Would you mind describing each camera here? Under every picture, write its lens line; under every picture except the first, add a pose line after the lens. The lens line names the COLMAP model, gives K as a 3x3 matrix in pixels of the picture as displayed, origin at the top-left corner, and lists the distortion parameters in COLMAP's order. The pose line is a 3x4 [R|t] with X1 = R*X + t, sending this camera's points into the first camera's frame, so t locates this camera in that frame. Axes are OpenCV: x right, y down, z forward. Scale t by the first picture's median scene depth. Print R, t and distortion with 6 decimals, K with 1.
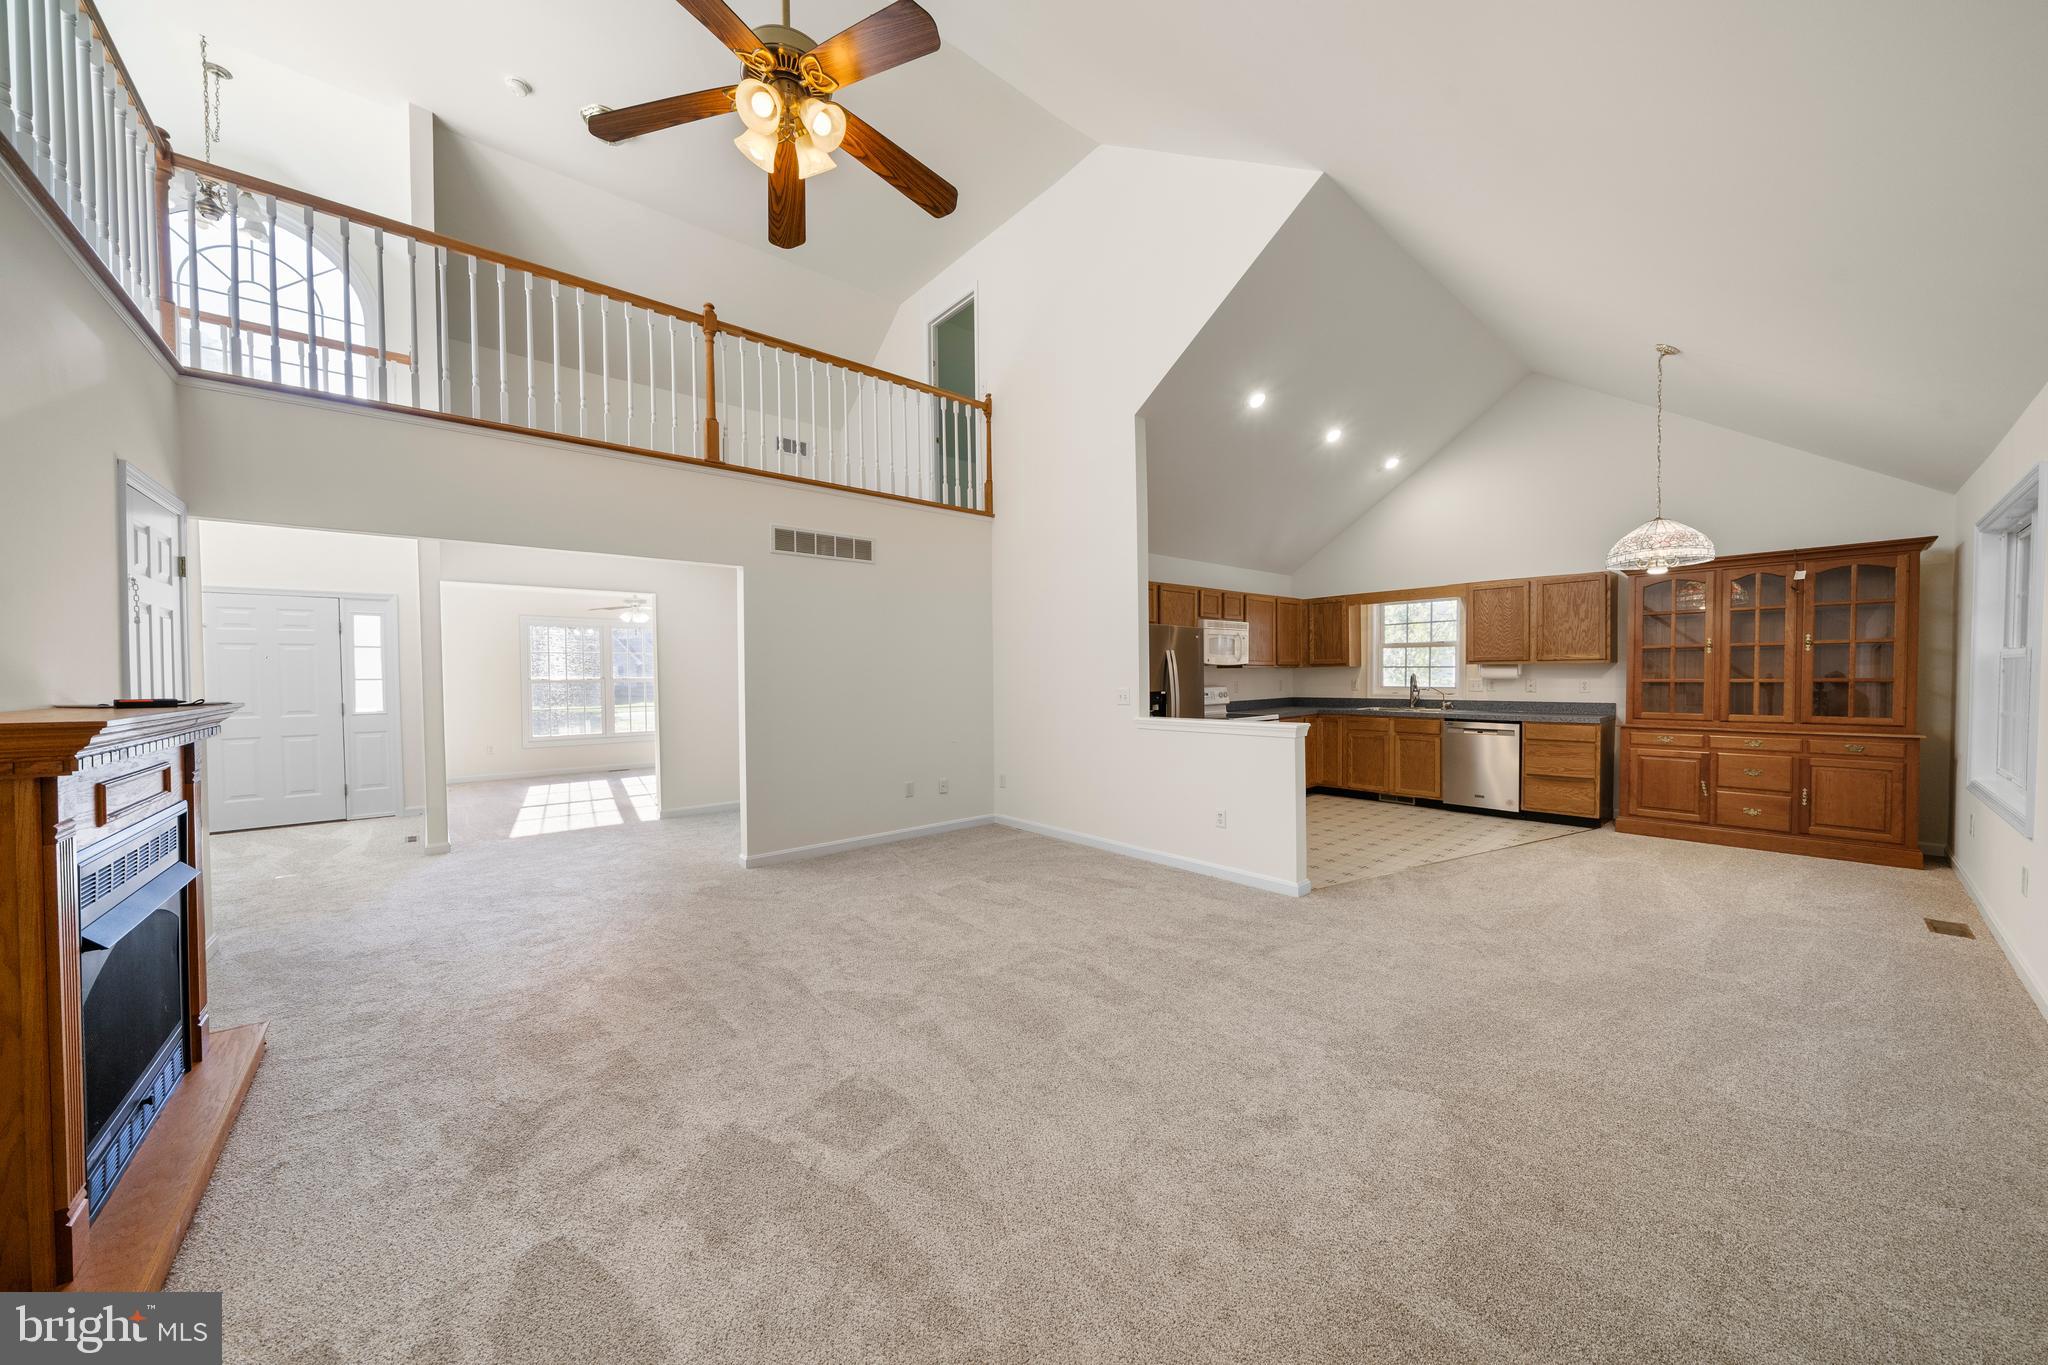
lens RADIAL K [[695.4, 0, 1026.6], [0, 695.4, 689.0], [0, 0, 1]] dist [-0.004756, -0.000169]
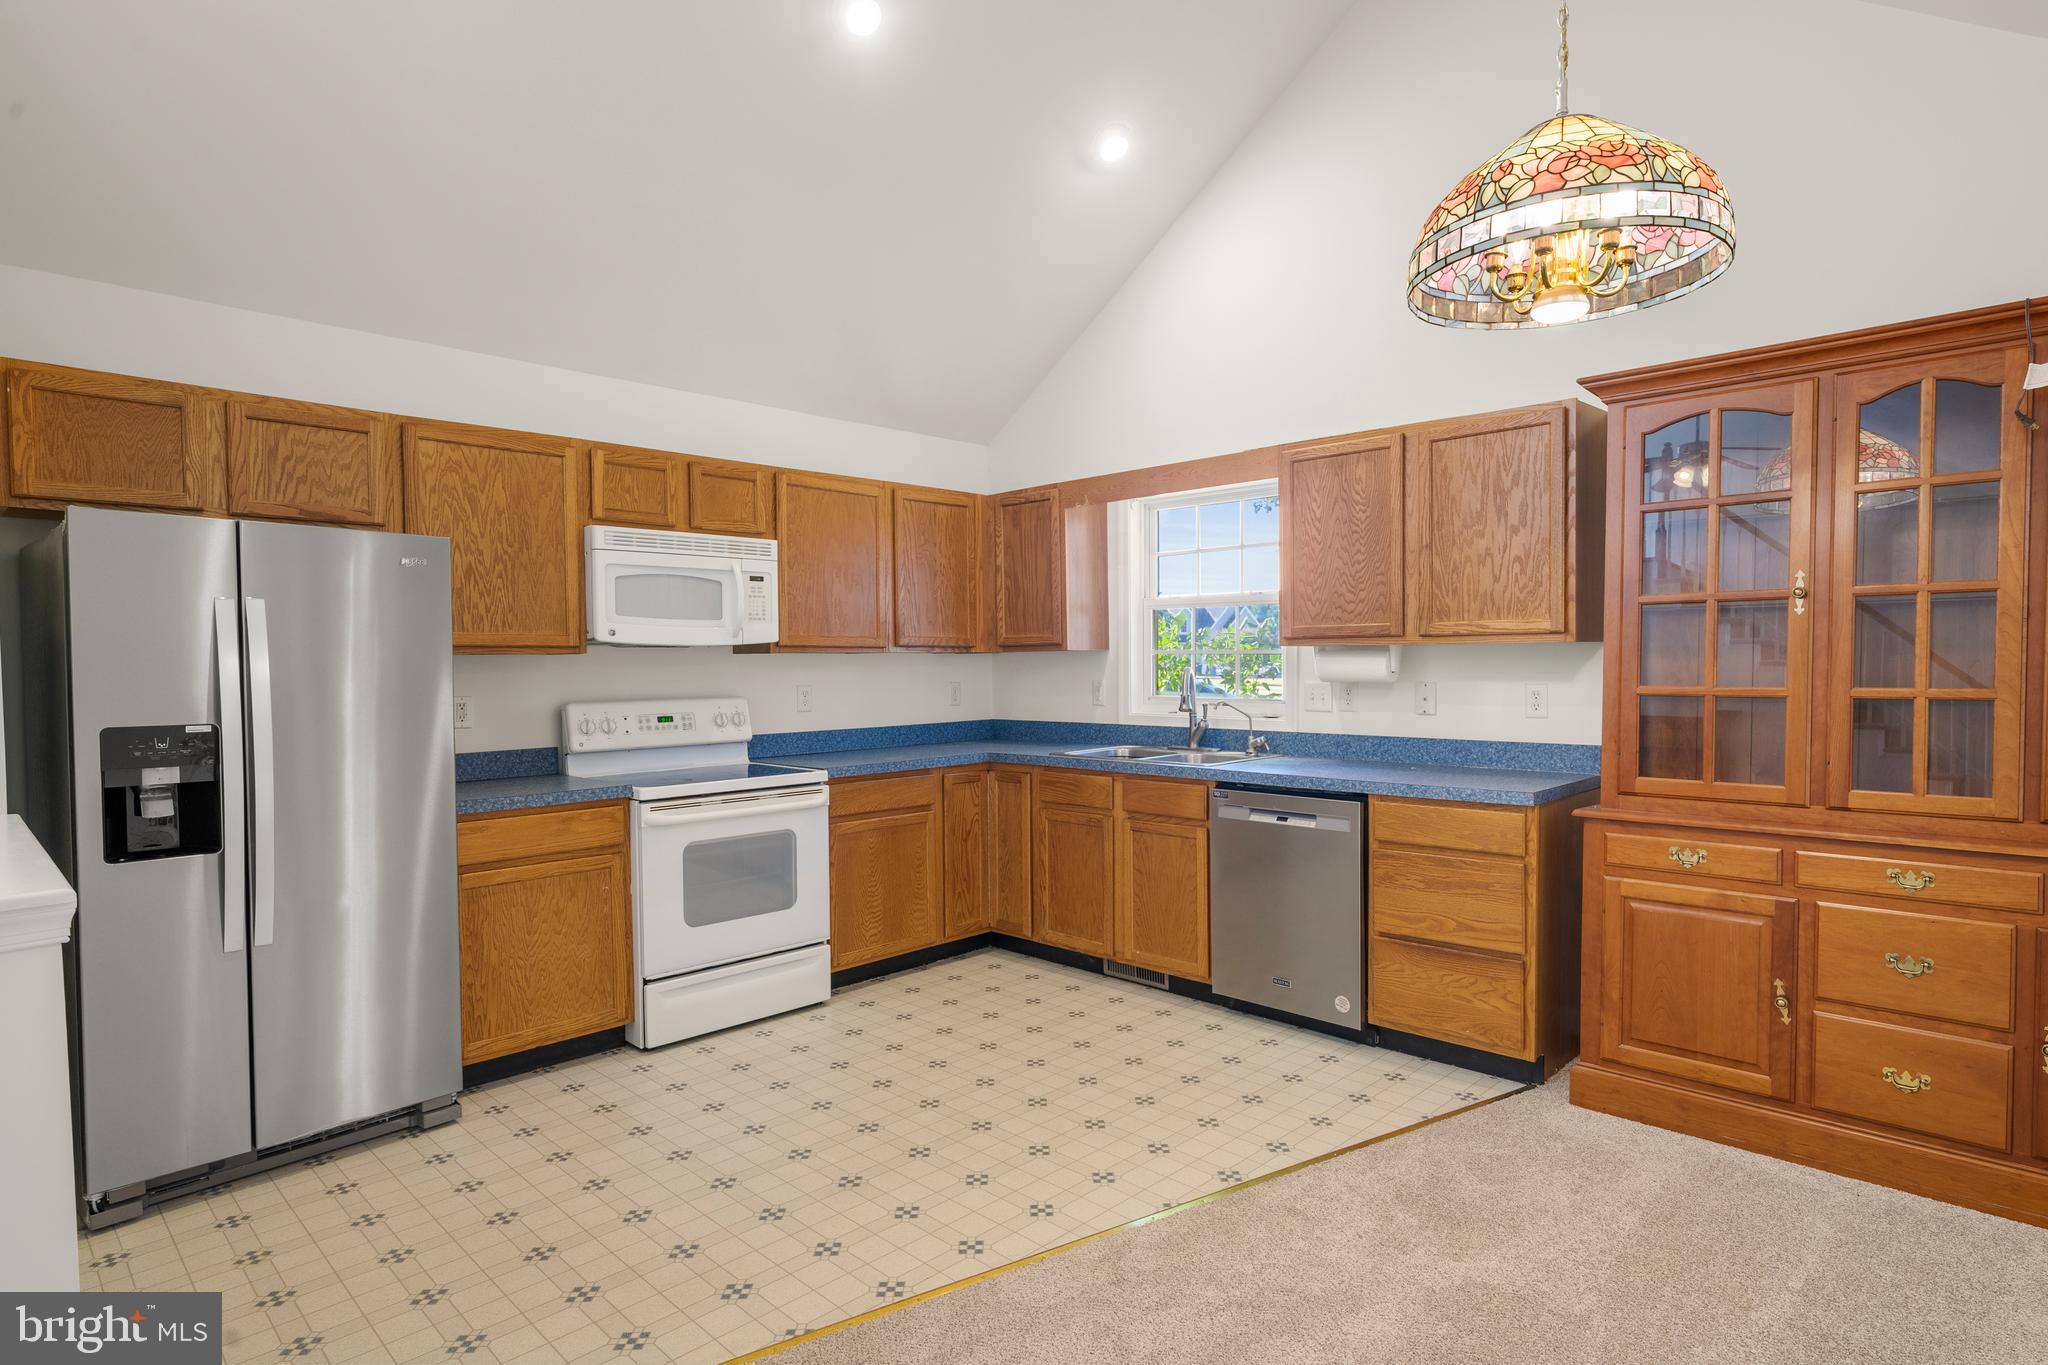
lens RADIAL K [[1087.9, 0, 1026.2], [0, 1087.9, 691.7], [0, 0, 1]] dist [0.004060, 0.001790]
pose [[0.996562, 0.000233, 0.082855, 0.554804], [-0.000644, 0.999988, 0.004927, -0.015003], [-0.082852, -0.004963, 0.996549, 0.485263]]
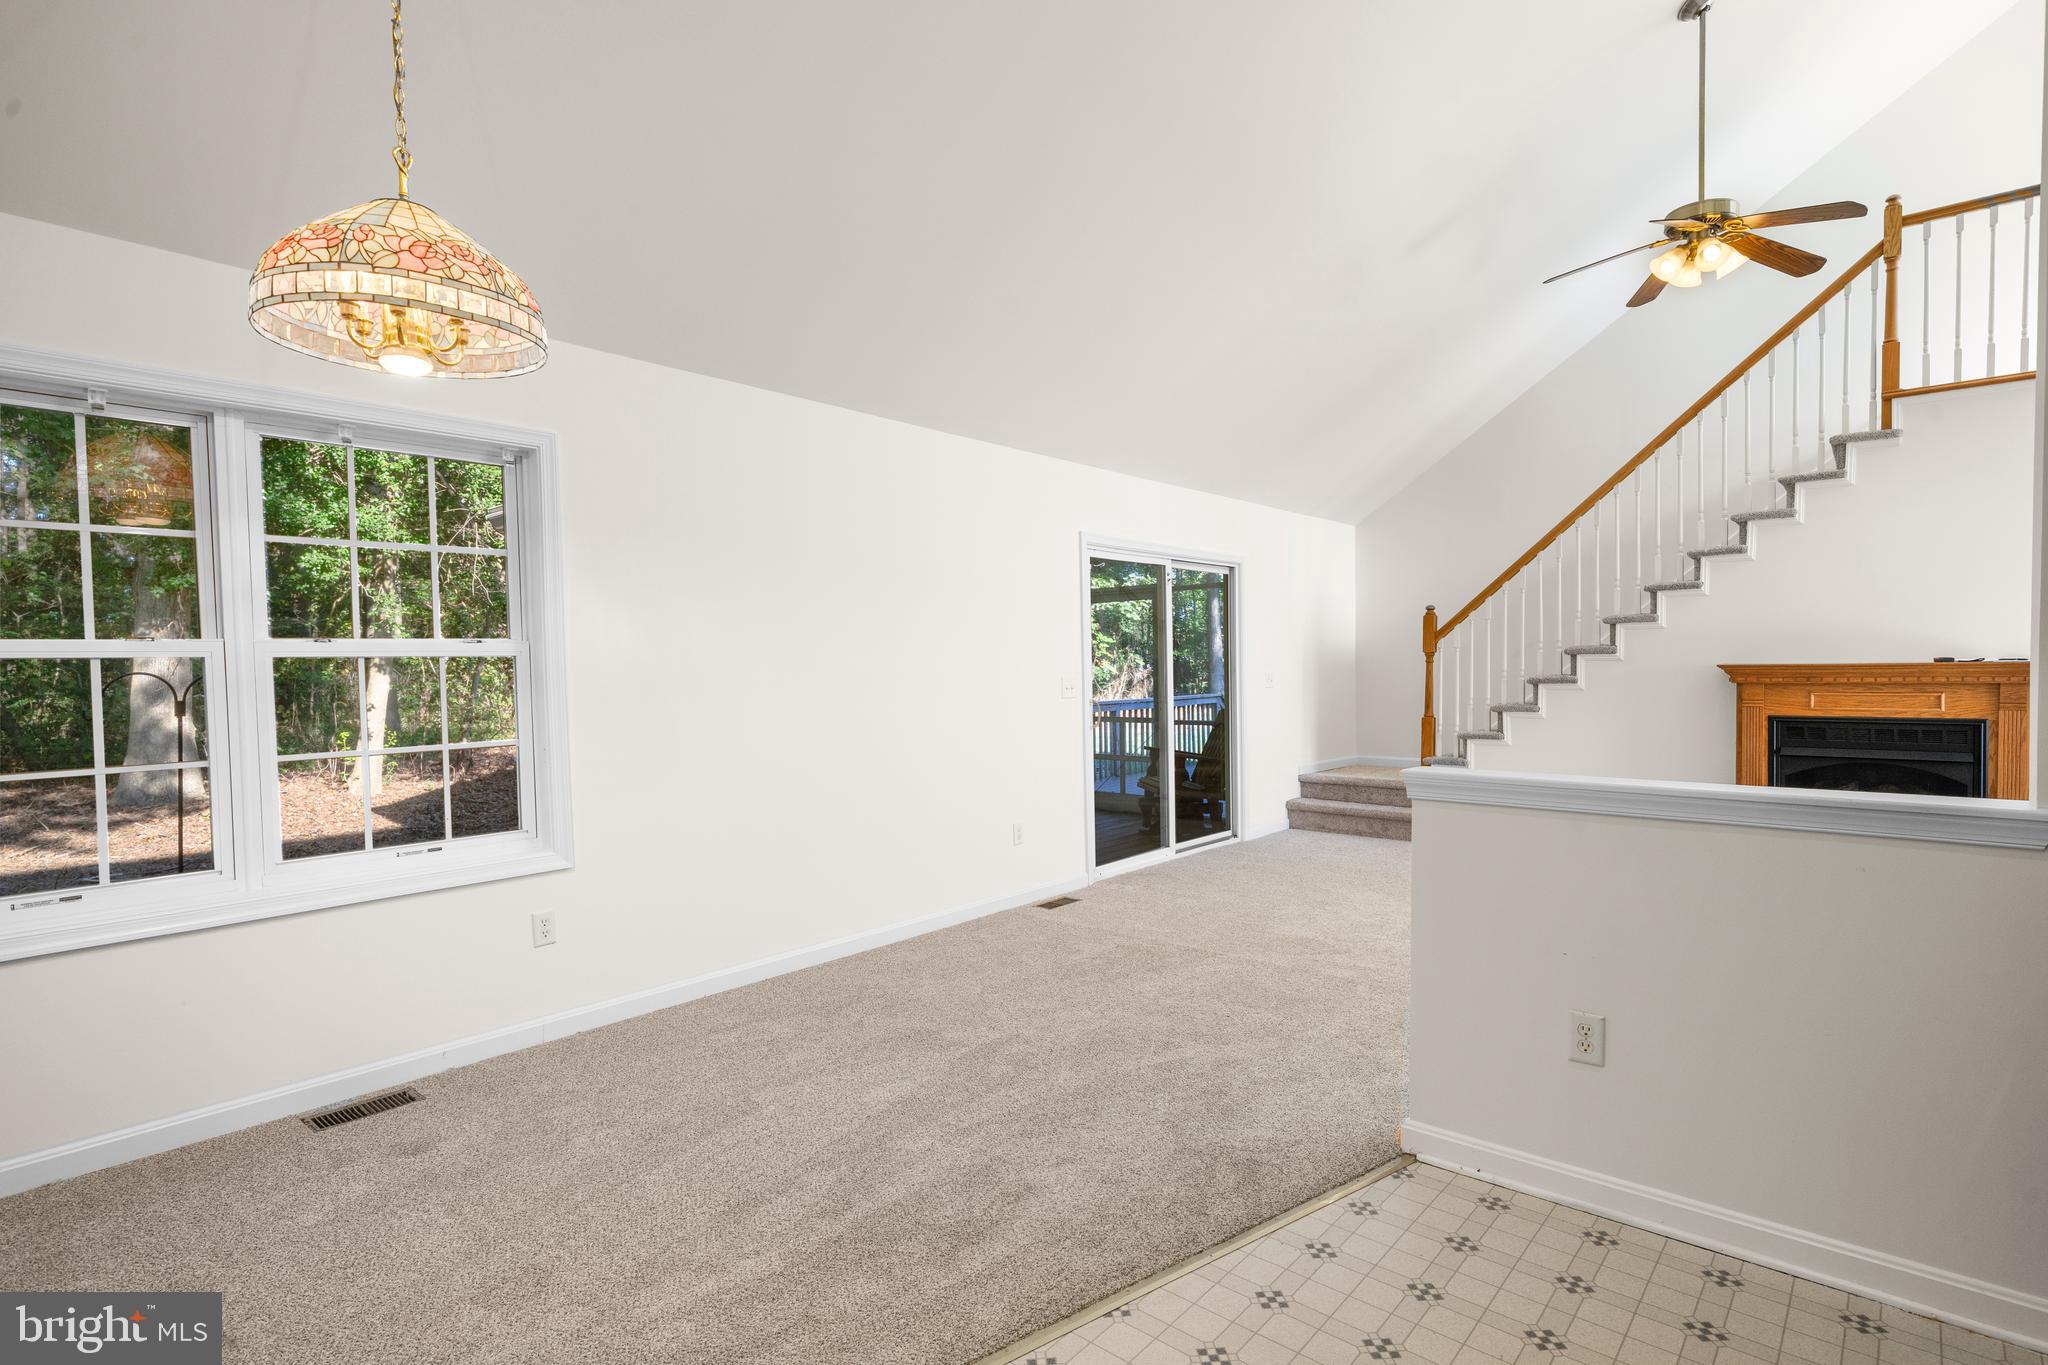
lens RADIAL K [[1015.0, 0, 1026.1], [0, 1015.0, 696.2], [0, 0, 1]] dist [0.000072, -0.000219]
pose [[-0.988437, 0.026784, -0.149245, 0.590379], [0.018654, 0.998278, 0.055611, -0.029469], [0.150478, 0.052184, -0.987235, 1.276969]]
